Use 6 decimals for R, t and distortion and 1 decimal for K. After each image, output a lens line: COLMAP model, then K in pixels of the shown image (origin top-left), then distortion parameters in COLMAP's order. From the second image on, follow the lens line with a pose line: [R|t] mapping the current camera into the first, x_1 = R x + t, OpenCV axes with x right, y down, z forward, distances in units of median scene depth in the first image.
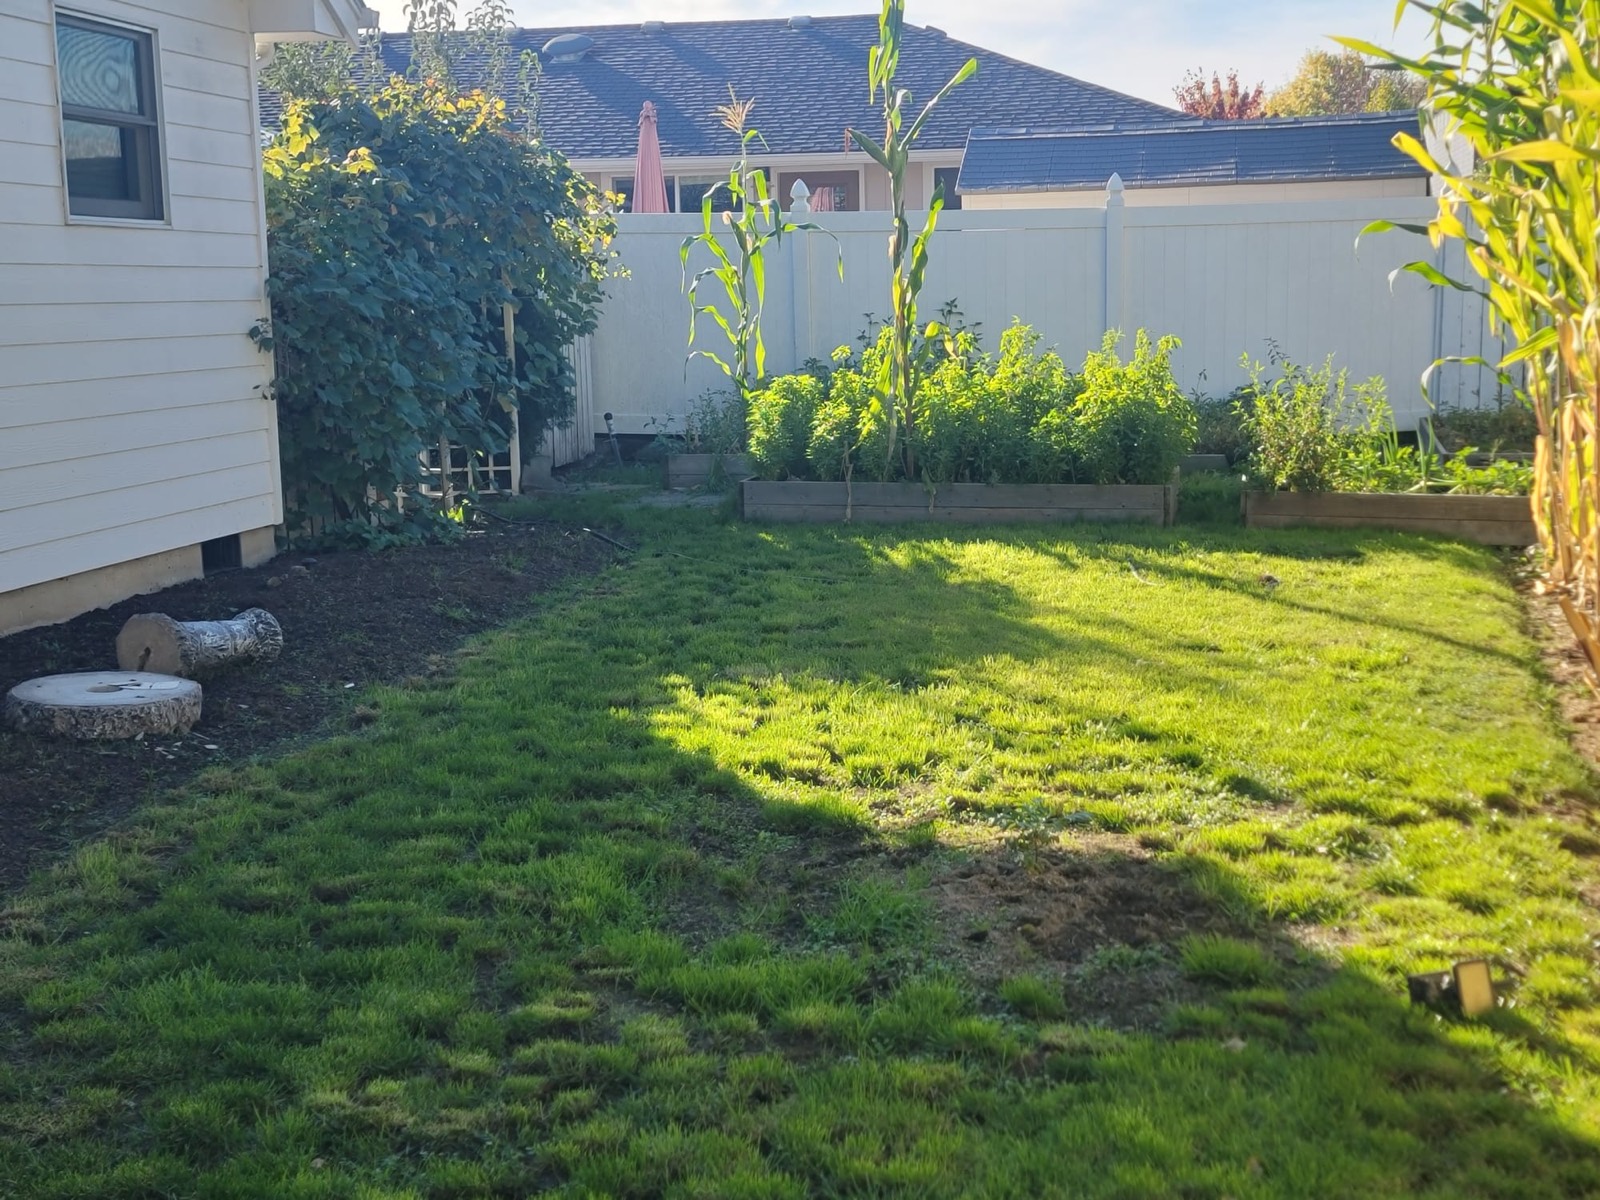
lens RADIAL K [[2120.8, 0, 800.0], [0, 2120.8, 600.0], [0, 0, 1]] dist [0.099060, -0.026026]
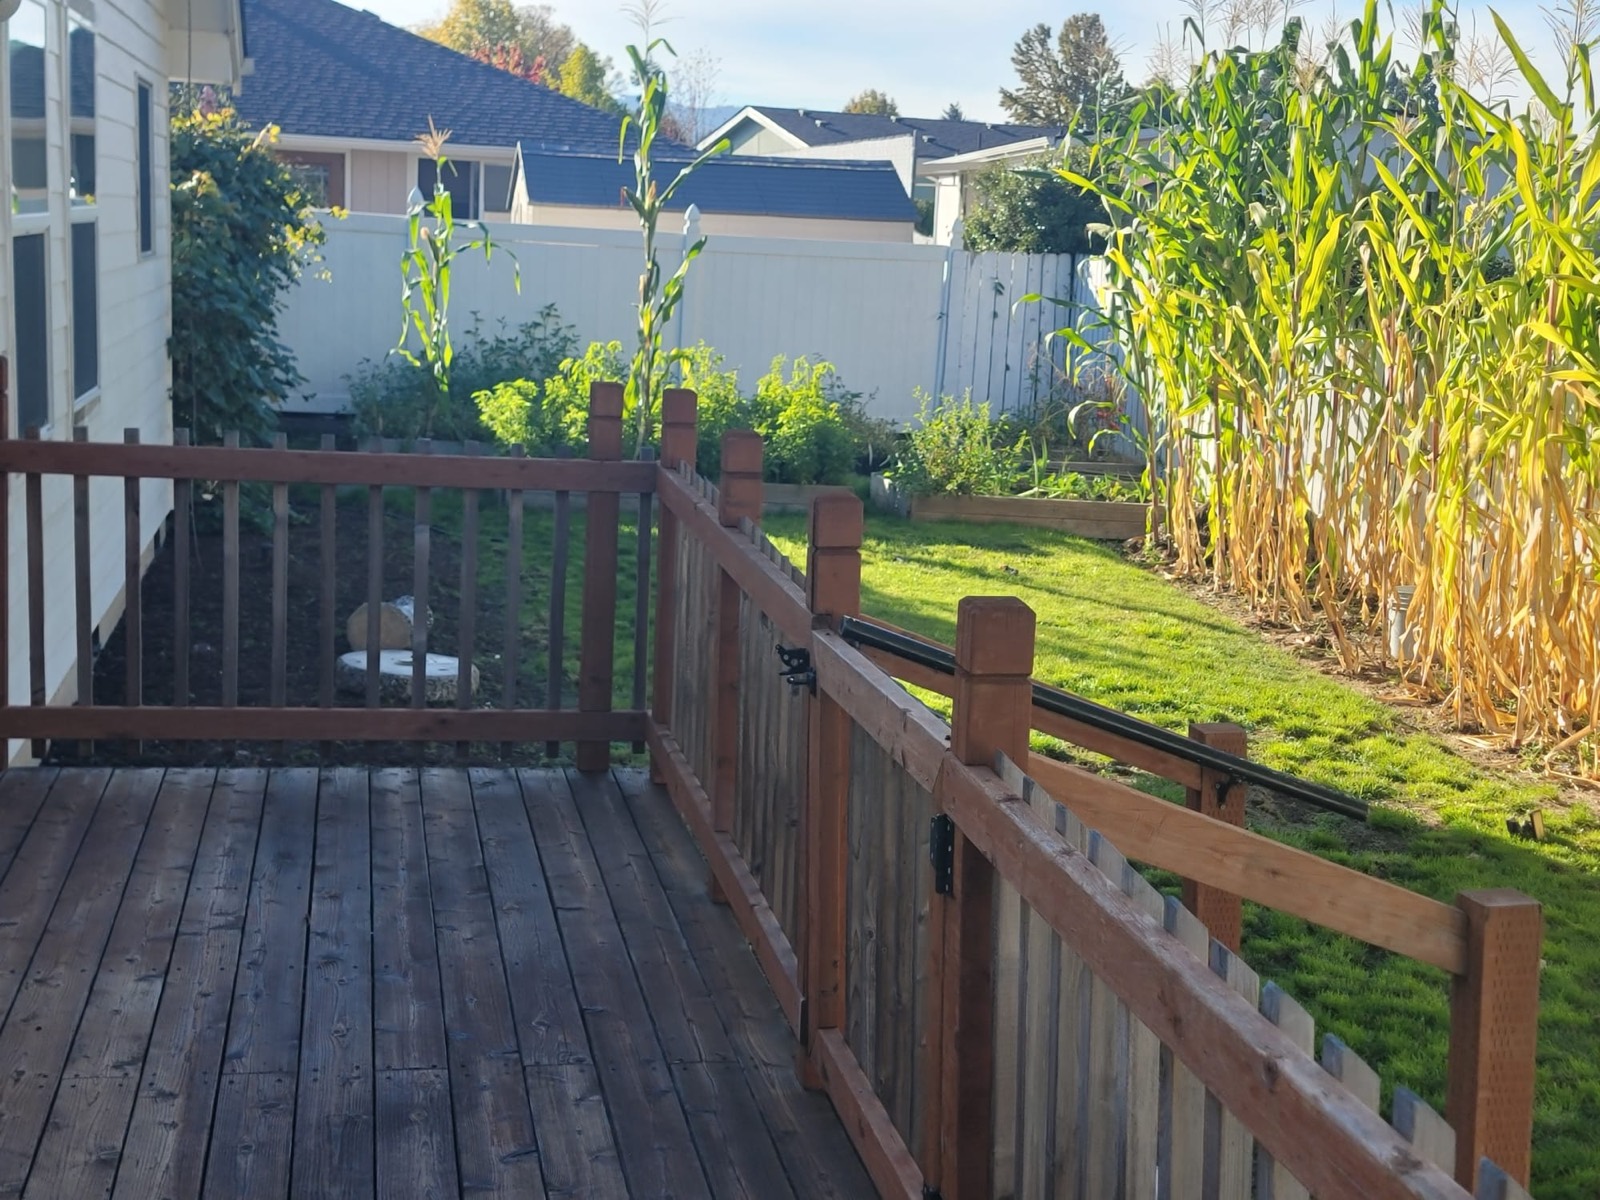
lens RADIAL K [[2120.8, 0, 800.0], [0, 2120.8, 600.0], [0, 0, 1]] dist [0.099060, -0.026026]
pose [[0.932534, 0.000539, 0.361082, -0.313207], [-0.009865, 0.999664, 0.023986, -0.016794], [-0.360948, -0.025930, 0.932225, -0.164004]]
